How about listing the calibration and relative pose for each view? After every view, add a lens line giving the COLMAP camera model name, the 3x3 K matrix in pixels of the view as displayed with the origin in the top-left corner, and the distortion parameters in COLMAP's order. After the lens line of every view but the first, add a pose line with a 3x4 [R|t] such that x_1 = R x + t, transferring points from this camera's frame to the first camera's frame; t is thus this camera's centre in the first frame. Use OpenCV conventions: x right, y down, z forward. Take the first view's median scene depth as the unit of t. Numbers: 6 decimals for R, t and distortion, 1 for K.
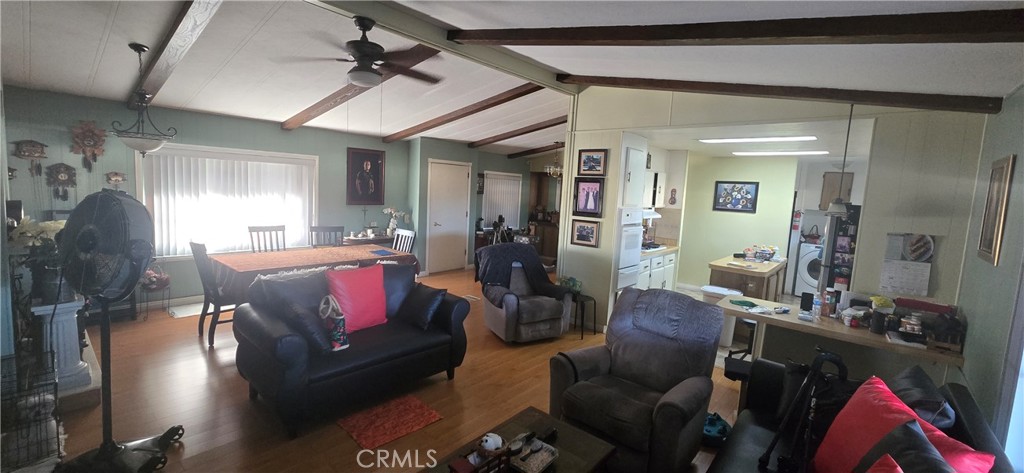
lens RADIAL K [[421.4, 0, 512.0], [0, 421.4, 236.5], [0, 0, 1]] dist [-0.000458, -0.000049]
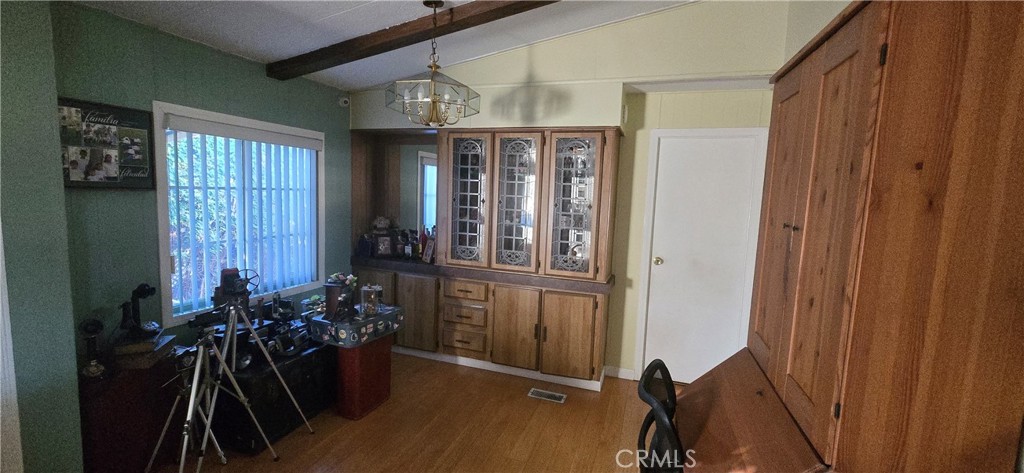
lens RADIAL K [[421.4, 0, 512.0], [0, 421.4, 236.5], [0, 0, 1]] dist [-0.000458, -0.000049]
pose [[0.924160, -0.059665, 0.377317, 0.060048], [0.051693, 0.998175, 0.031231, -0.123687], [-0.378492, -0.009358, 0.925557, 1.191767]]
